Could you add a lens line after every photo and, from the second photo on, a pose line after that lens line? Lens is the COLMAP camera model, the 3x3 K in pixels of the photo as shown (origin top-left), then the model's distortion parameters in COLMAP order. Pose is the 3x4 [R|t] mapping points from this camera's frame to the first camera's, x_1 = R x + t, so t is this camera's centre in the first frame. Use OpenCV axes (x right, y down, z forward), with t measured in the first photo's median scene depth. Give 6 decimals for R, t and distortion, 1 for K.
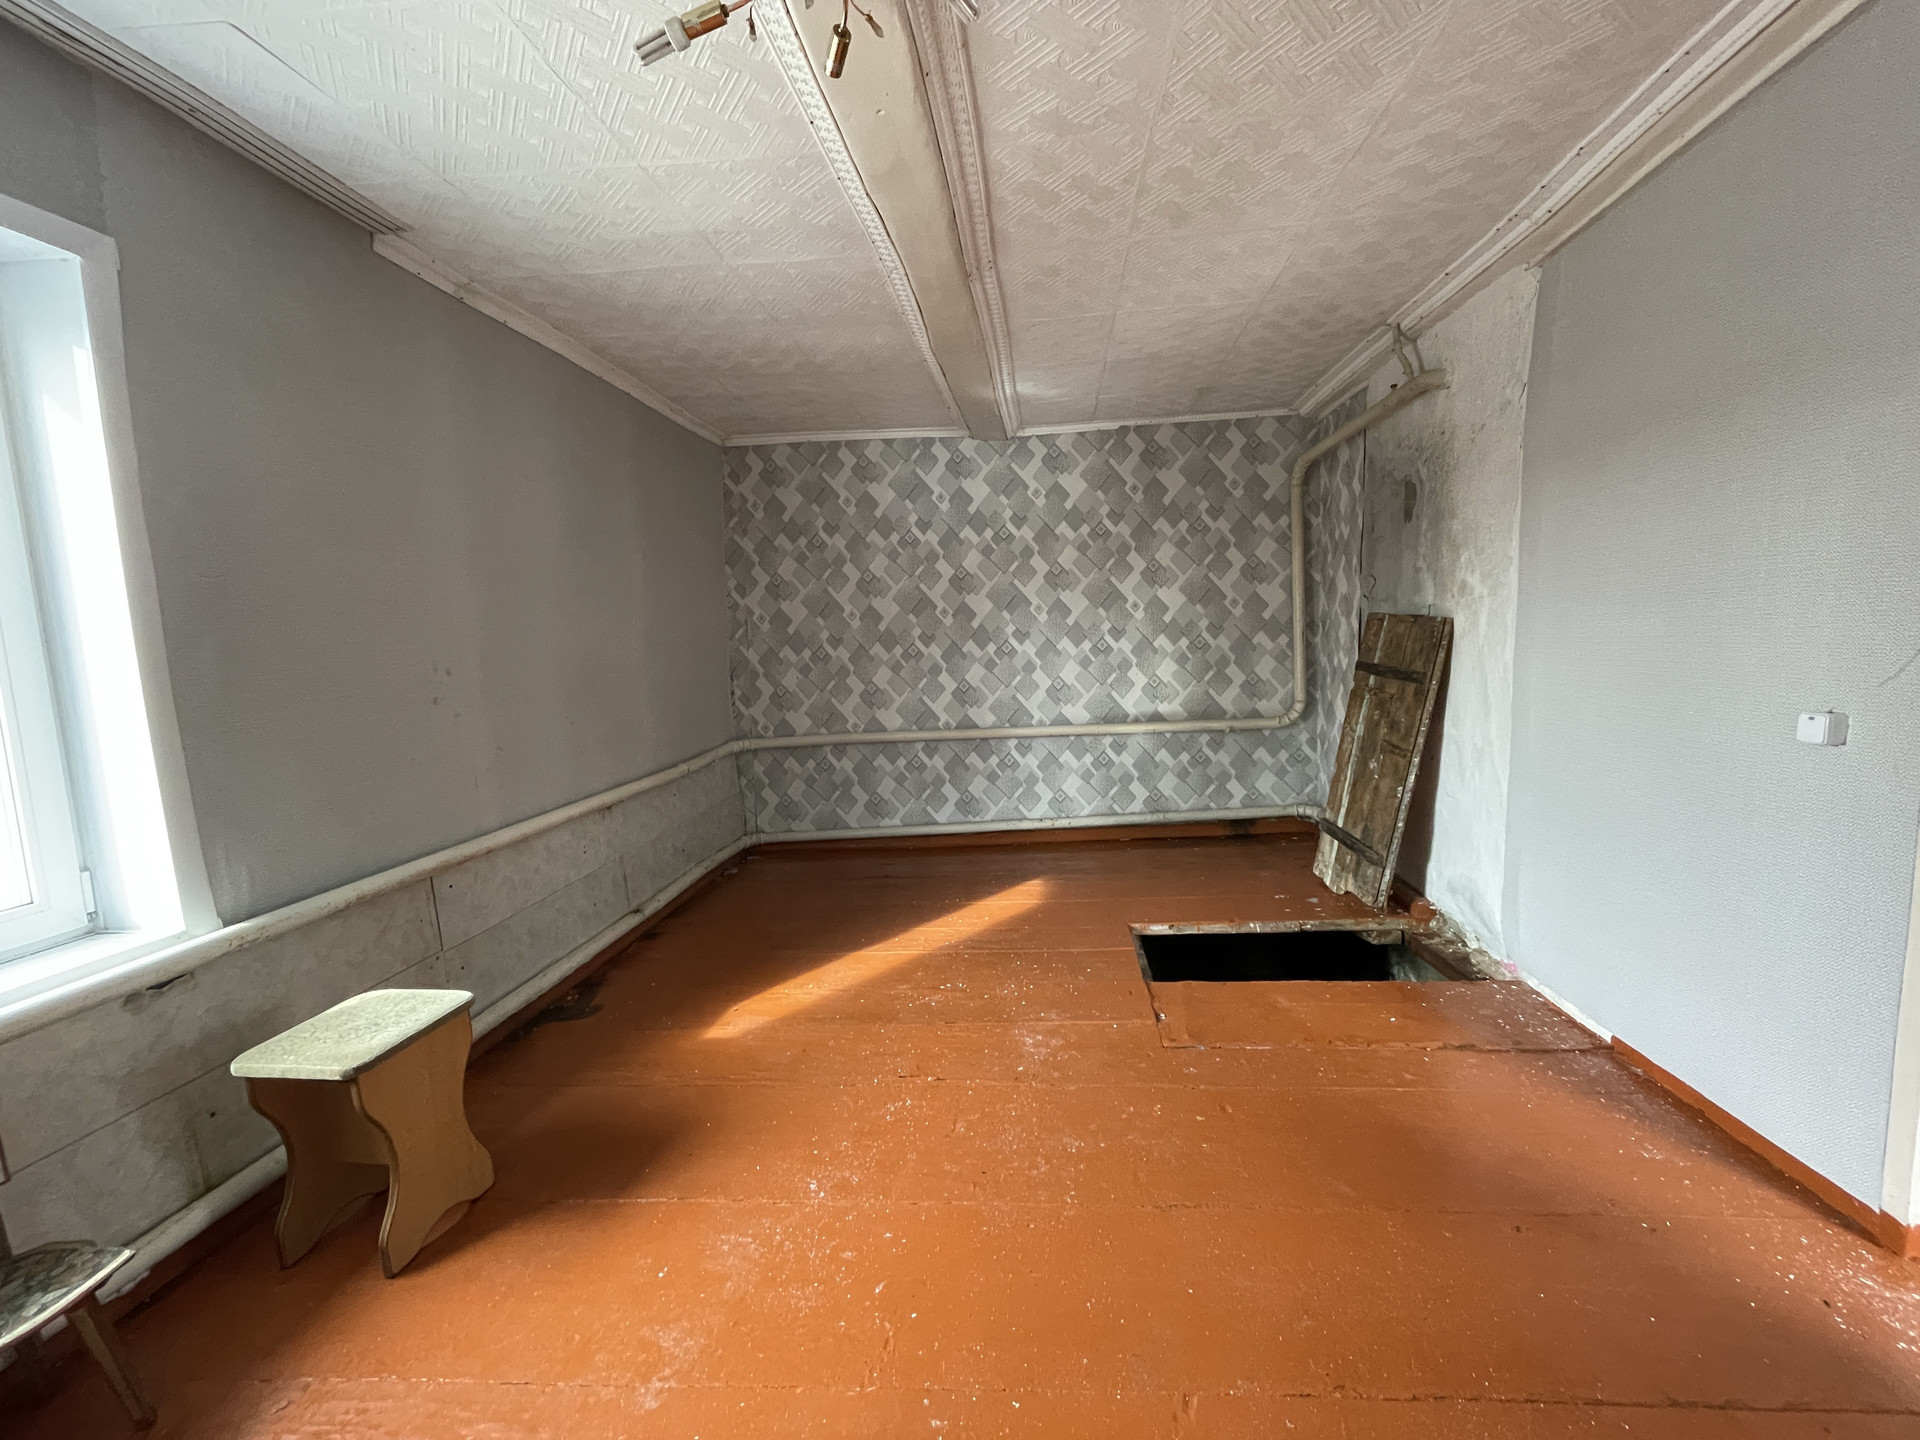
lens RADIAL K [[774.6, 0, 955.4], [0, 774.6, 719.9], [0, 0, 1]] dist [-0.001079, -0.000394]
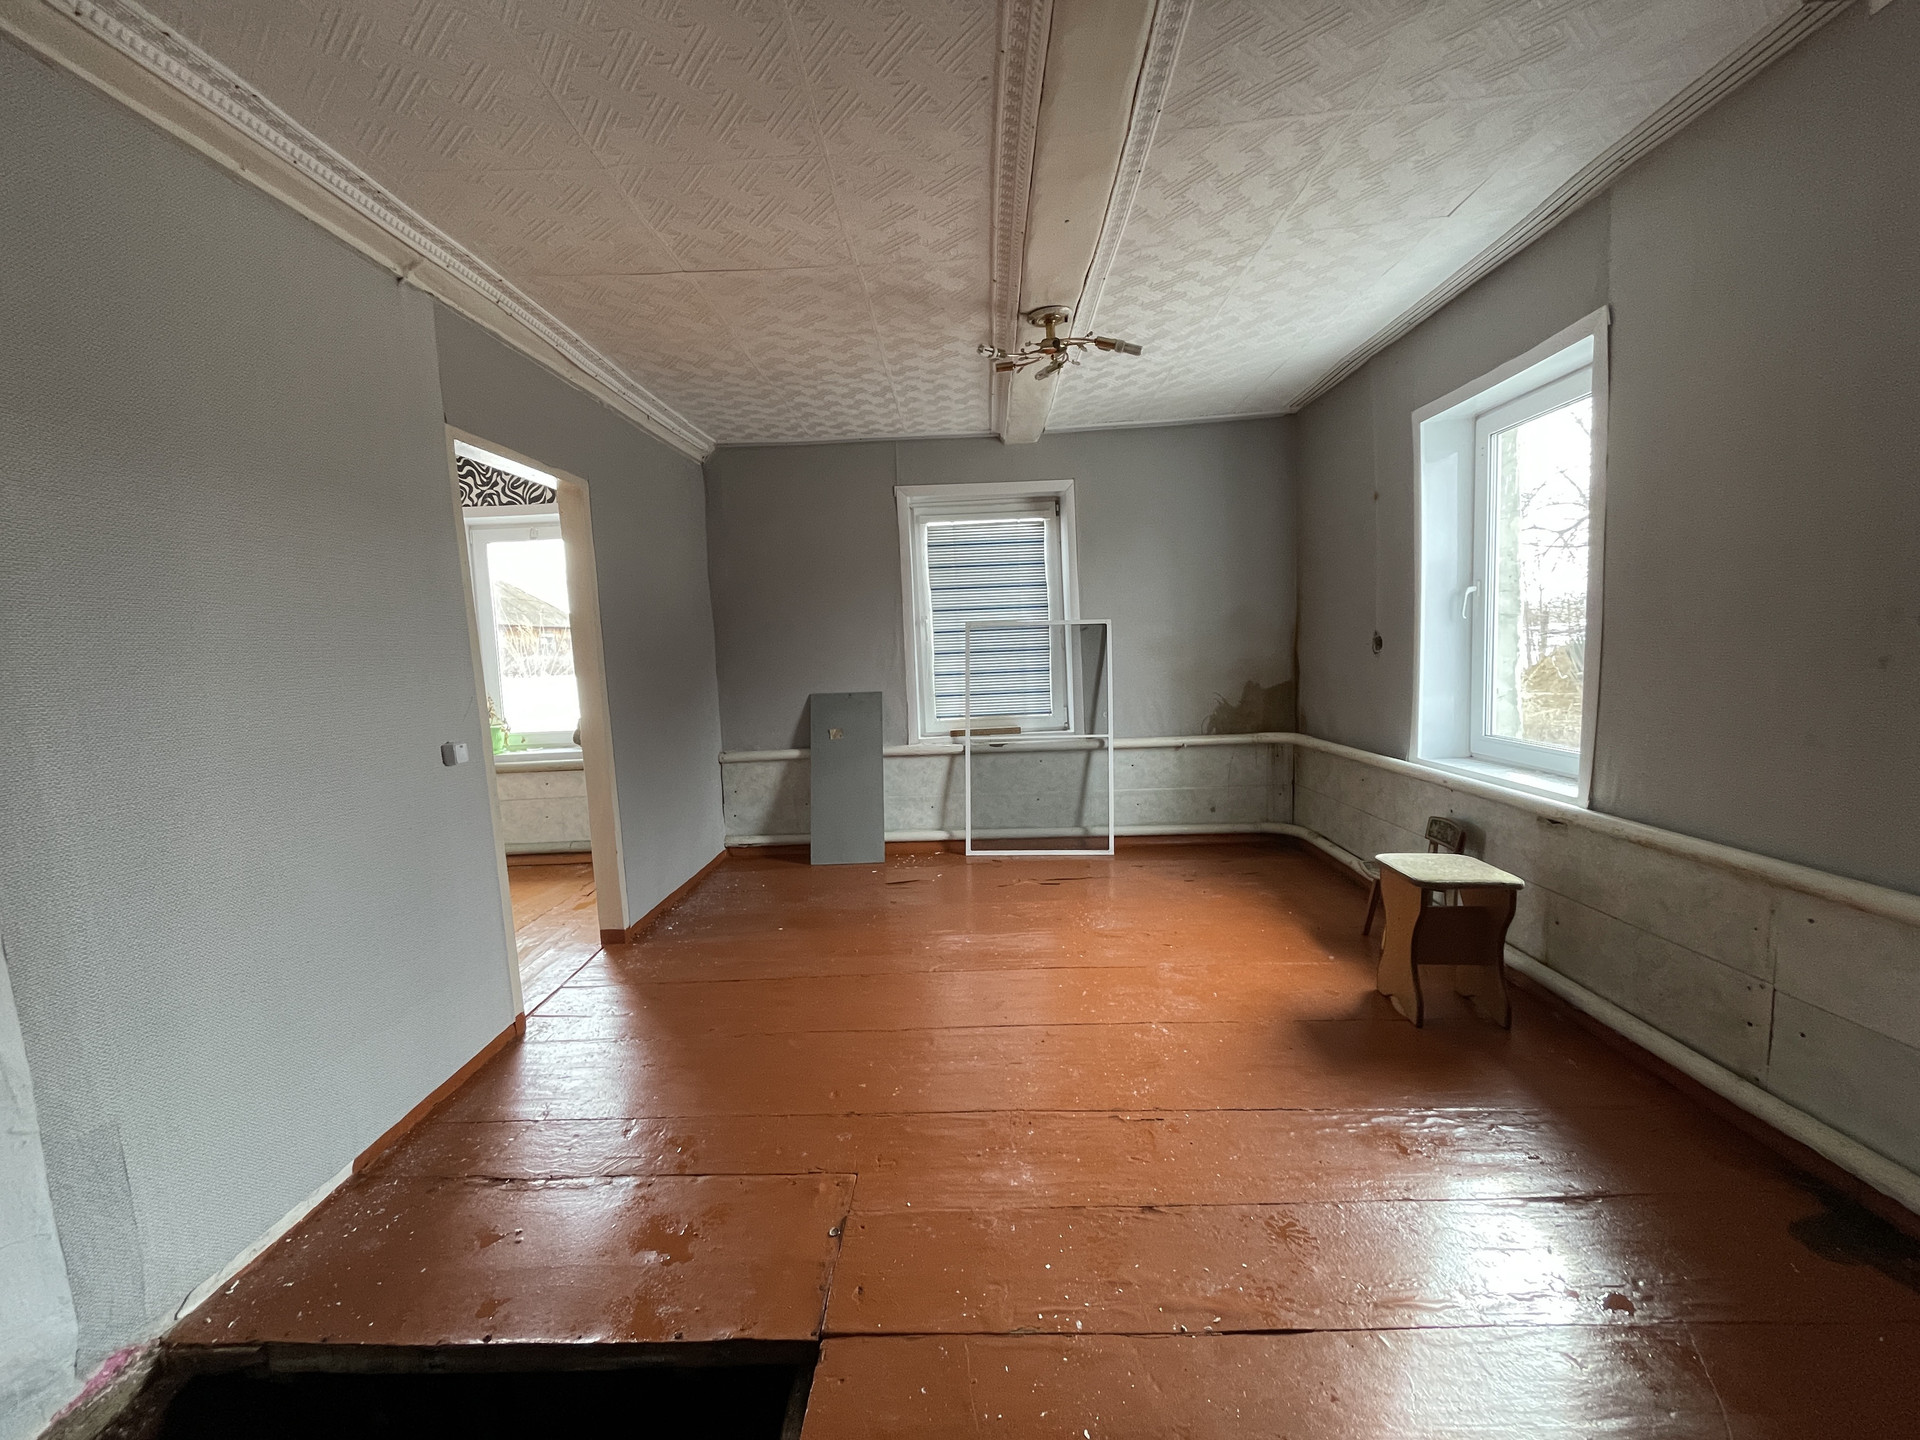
lens RADIAL K [[774.6, 0, 955.4], [0, 774.6, 719.9], [0, 0, 1]] dist [-0.001079, -0.000394]
pose [[-0.991874, 0.095861, -0.083645, 0.239131], [0.077666, 0.976979, 0.198697, -0.230191], [0.100766, 0.190586, -0.976485, 2.131302]]
